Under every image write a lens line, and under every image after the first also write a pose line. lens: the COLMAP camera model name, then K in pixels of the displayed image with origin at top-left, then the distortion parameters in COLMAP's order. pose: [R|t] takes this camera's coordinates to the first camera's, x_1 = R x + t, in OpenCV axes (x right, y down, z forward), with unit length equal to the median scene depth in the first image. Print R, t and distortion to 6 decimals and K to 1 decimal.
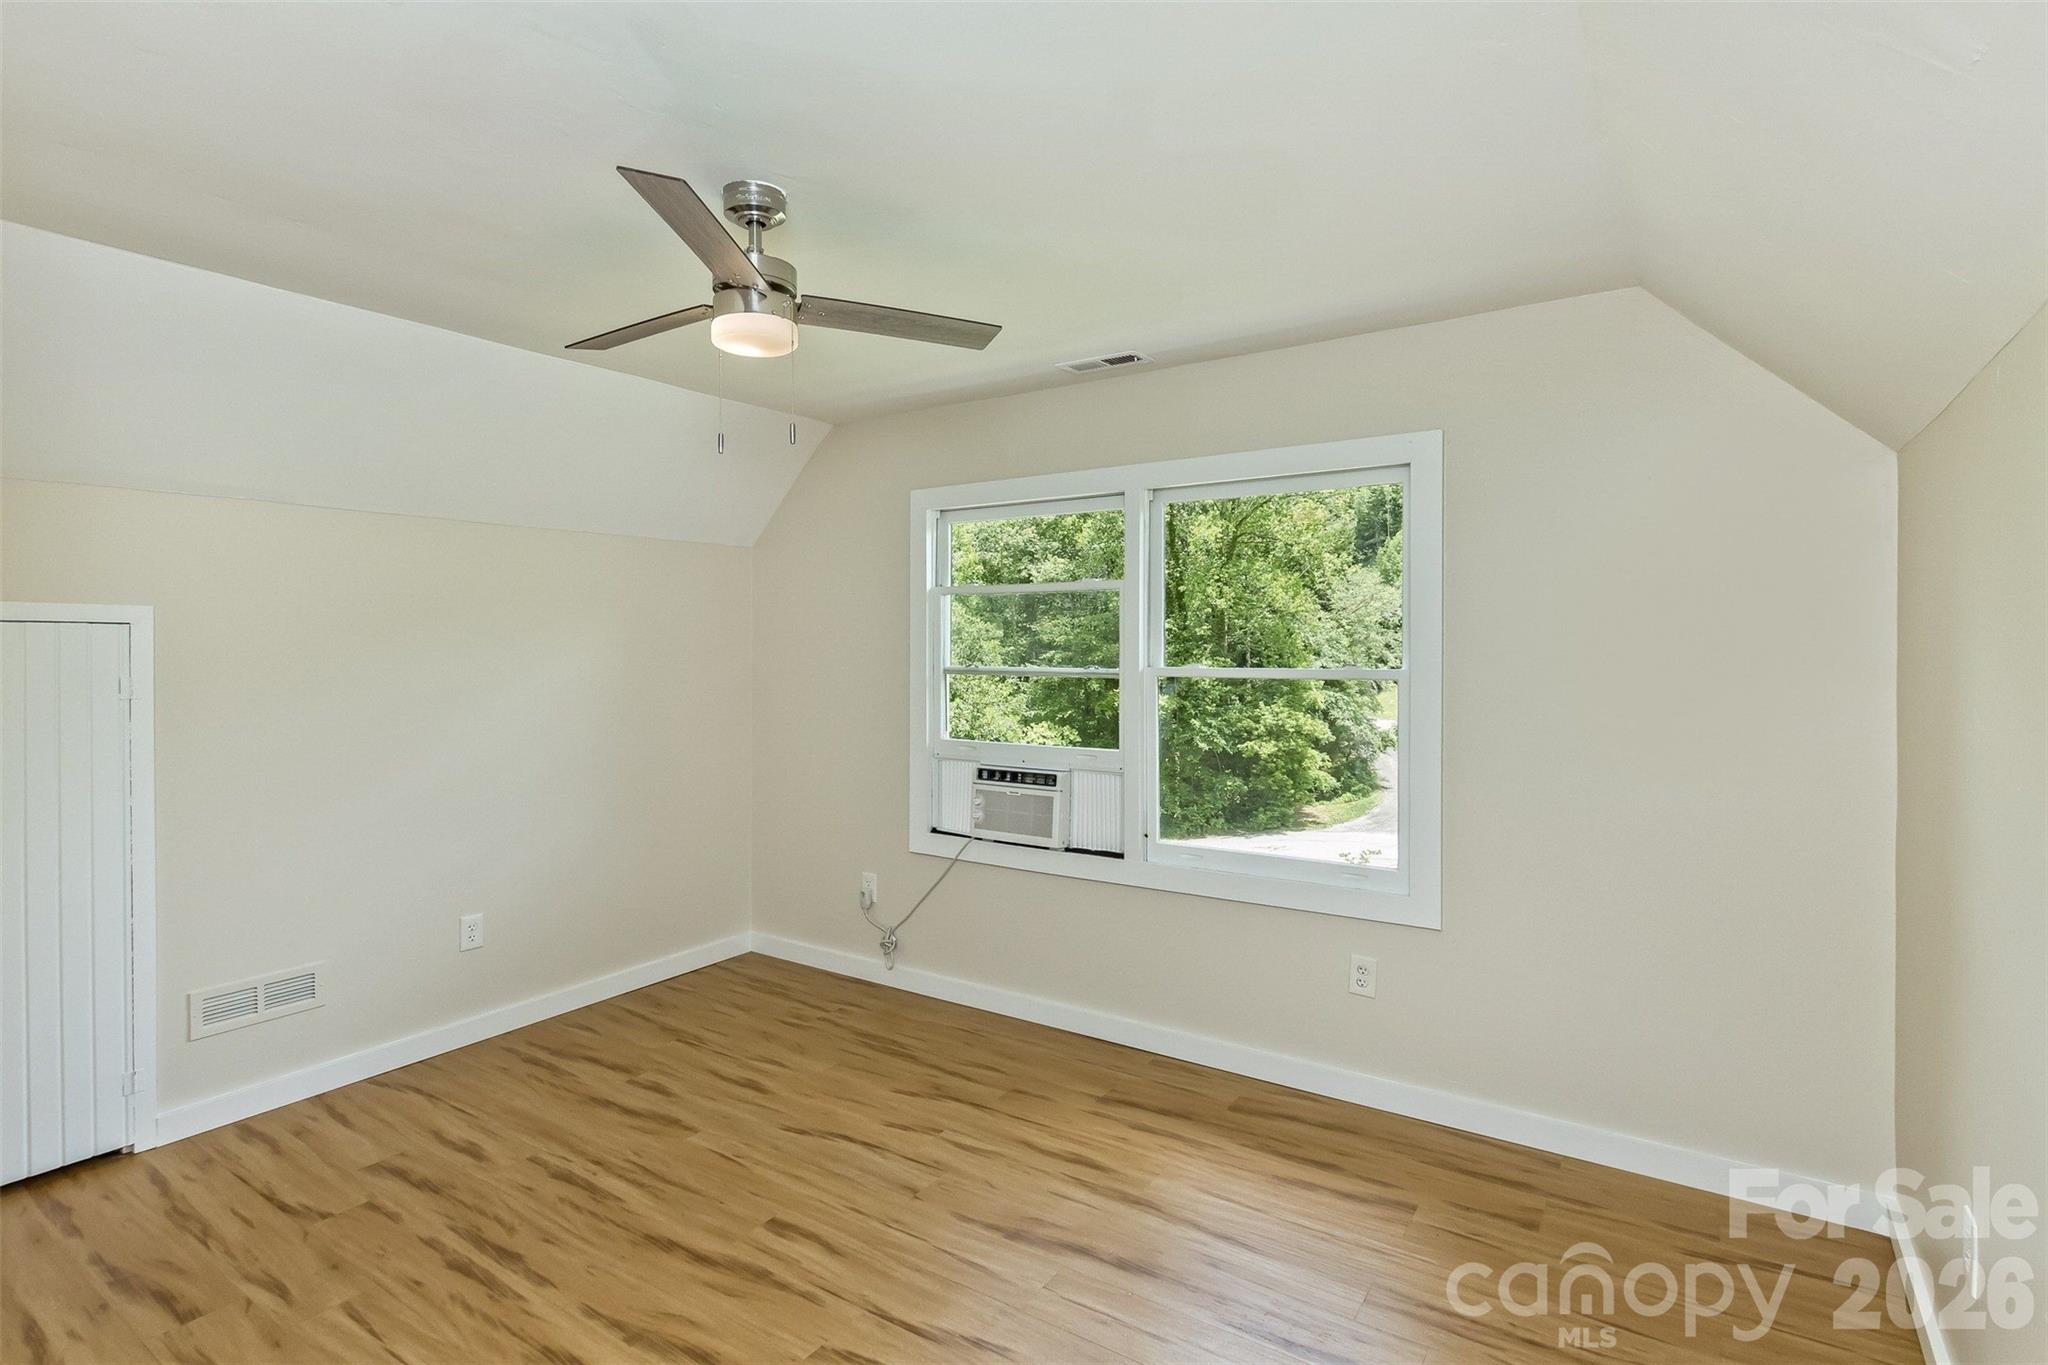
lens RADIAL K [[939.2, 0, 1042.0], [0, 939.2, 656.9], [0, 0, 1]] dist [0.002728, 0.000028]
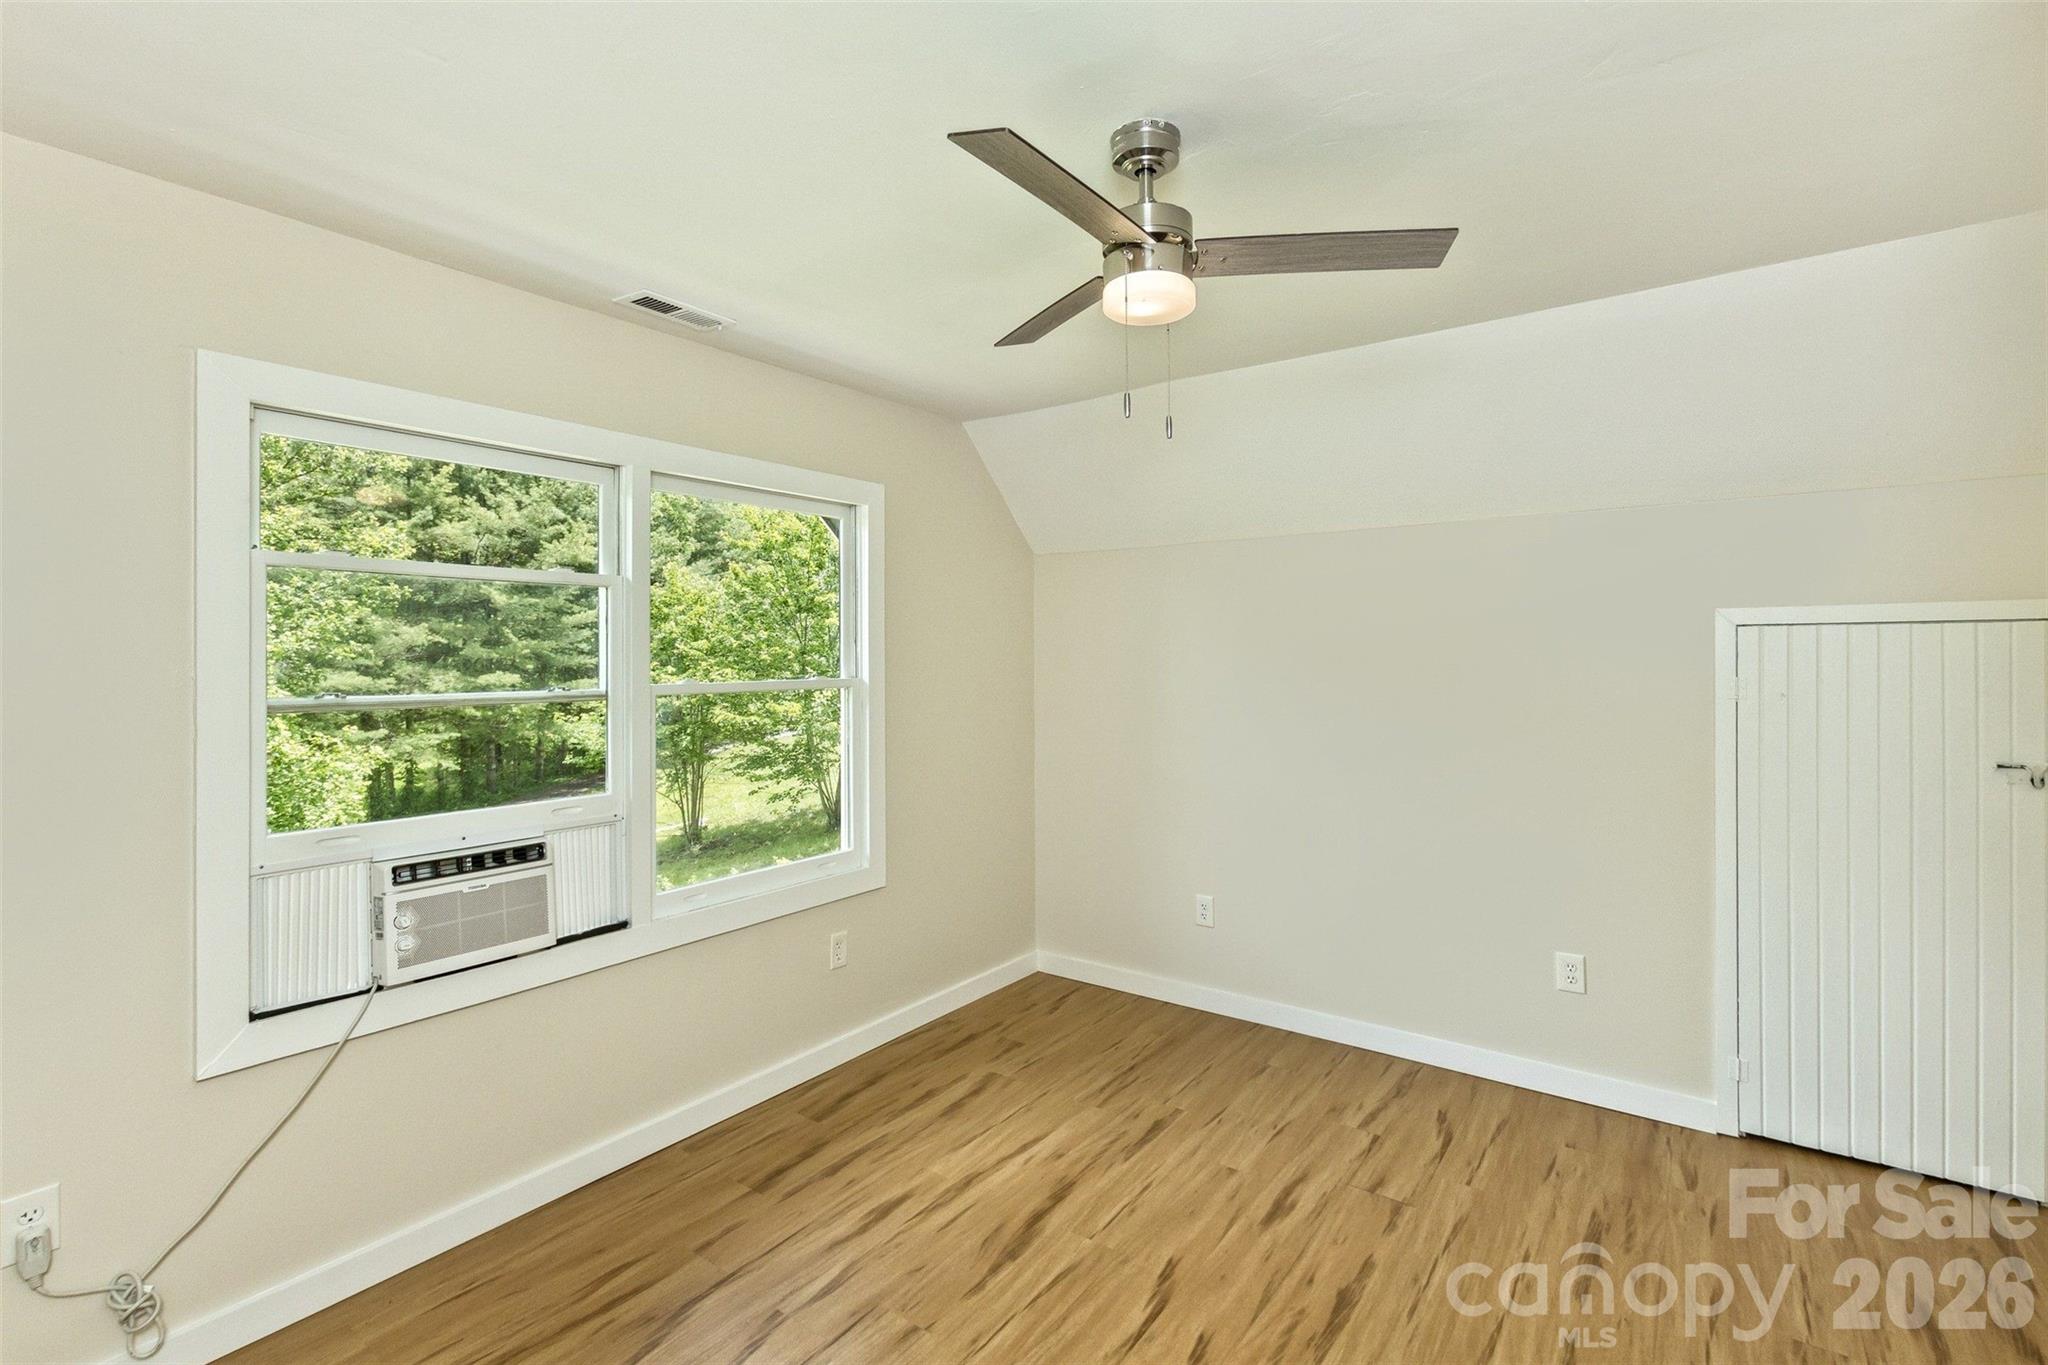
lens RADIAL K [[939.2, 0, 1042.0], [0, 939.2, 656.9], [0, 0, 1]] dist [0.002728, 0.000028]
pose [[0.063937, -0.001595, 0.997953, -0.784742], [0.007282, 0.999973, 0.001131, -0.013216], [-0.997927, 0.007195, 0.063947, 0.693197]]
